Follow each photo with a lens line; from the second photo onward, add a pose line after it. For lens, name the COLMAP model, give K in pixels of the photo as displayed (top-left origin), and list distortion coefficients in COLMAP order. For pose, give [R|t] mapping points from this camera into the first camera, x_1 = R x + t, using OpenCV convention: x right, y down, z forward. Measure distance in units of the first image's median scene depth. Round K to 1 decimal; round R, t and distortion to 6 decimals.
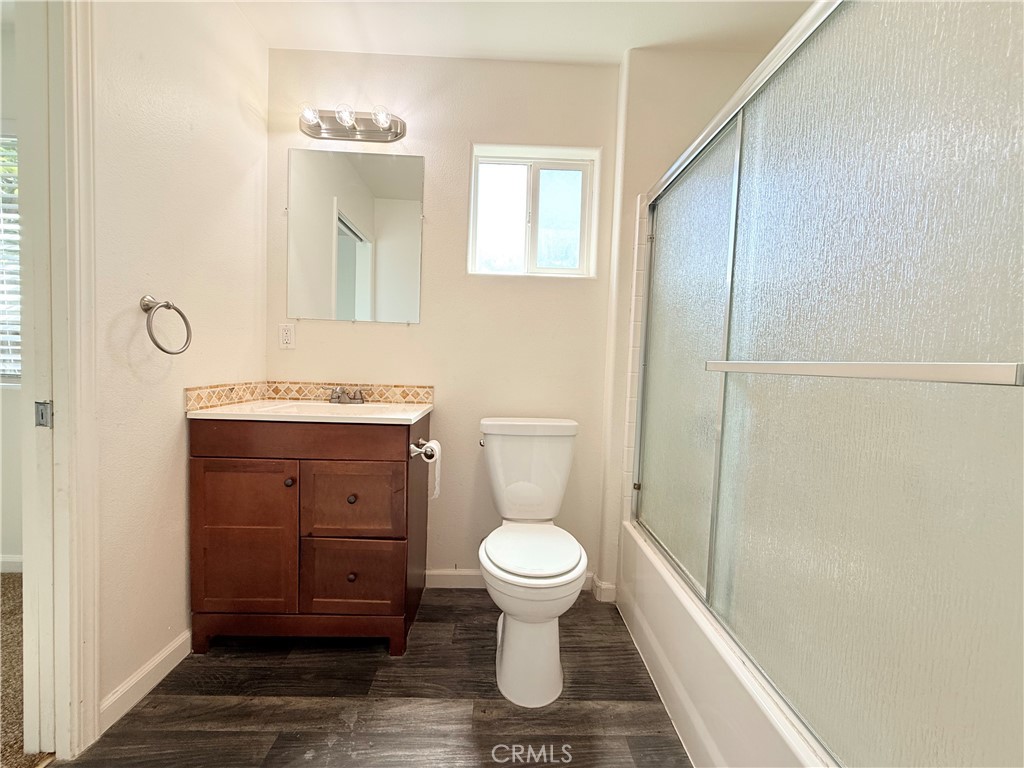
lens RADIAL K [[407.8, 0, 511.2], [0, 407.8, 387.0], [0, 0, 1]] dist [0.000585, -0.000054]
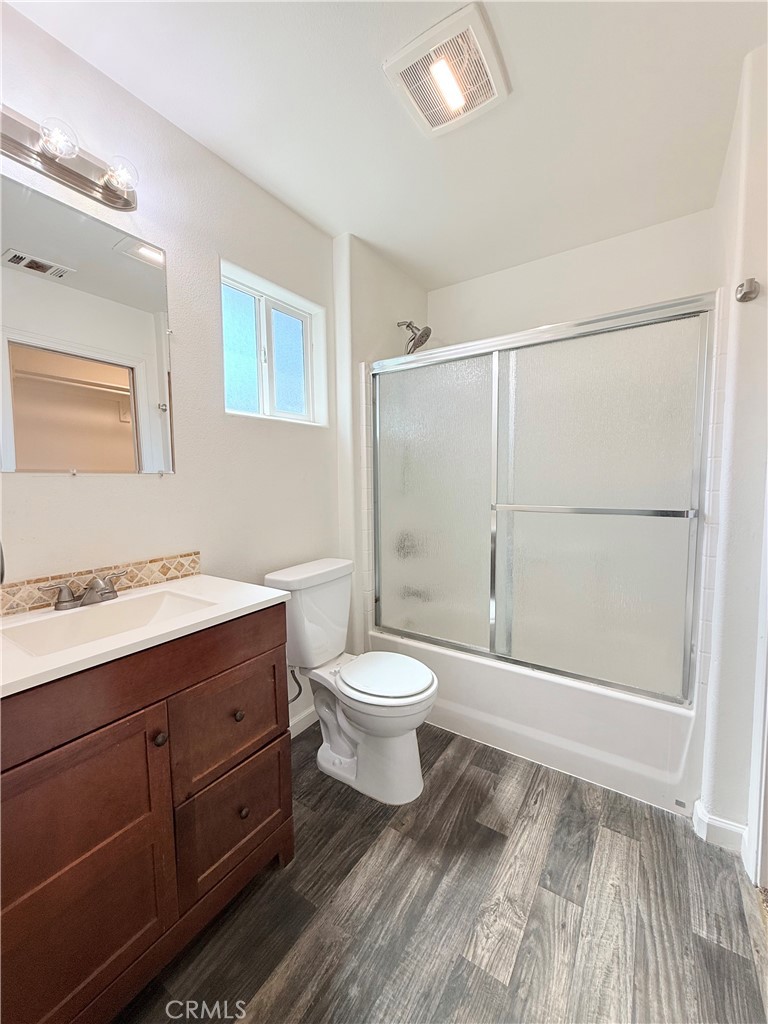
lens RADIAL K [[407.8, 0, 385.8], [0, 407.8, 511.8], [0, 0, 1]] dist [0.000585, -0.000054]
pose [[0.573025, -0.106978, 0.812526, -0.688425], [0.076968, 0.994087, 0.076602, -0.124040], [-0.815916, 0.018644, 0.577870, 0.267318]]
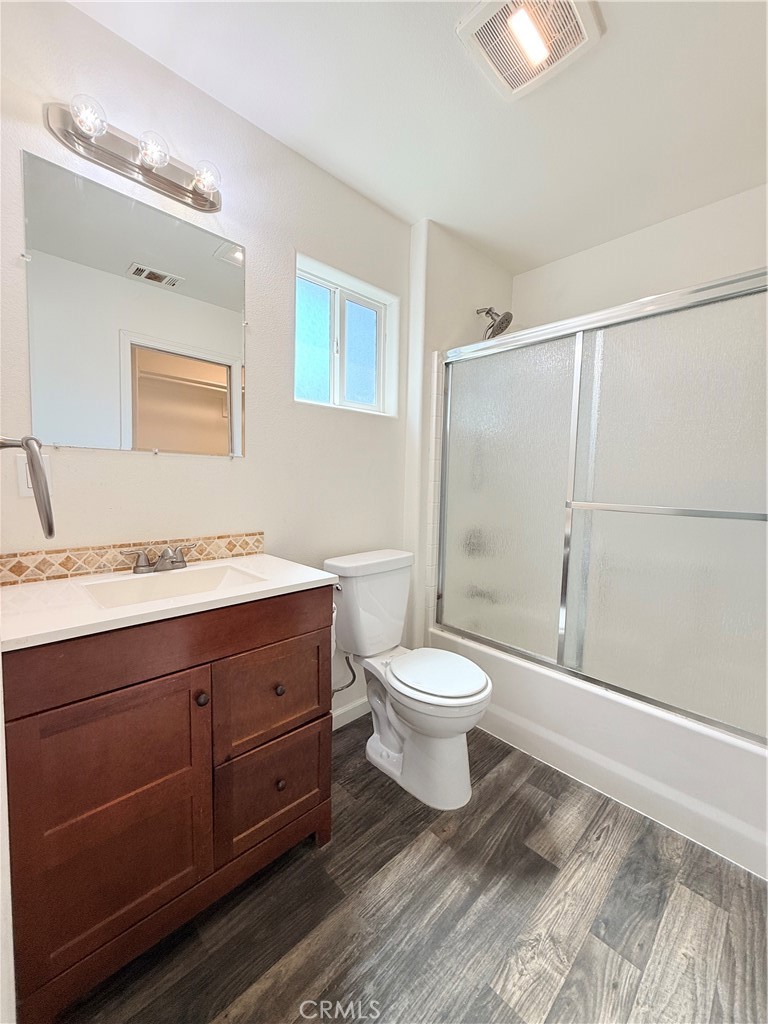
lens RADIAL K [[407.8, 0, 385.0], [0, 407.8, 511.9], [0, 0, 1]] dist [0.000585, -0.000054]
pose [[0.735478, -0.073908, 0.673505, -0.631046], [0.042153, 0.997098, 0.063386, -0.095209], [-0.676236, -0.018228, 0.736460, 0.236945]]
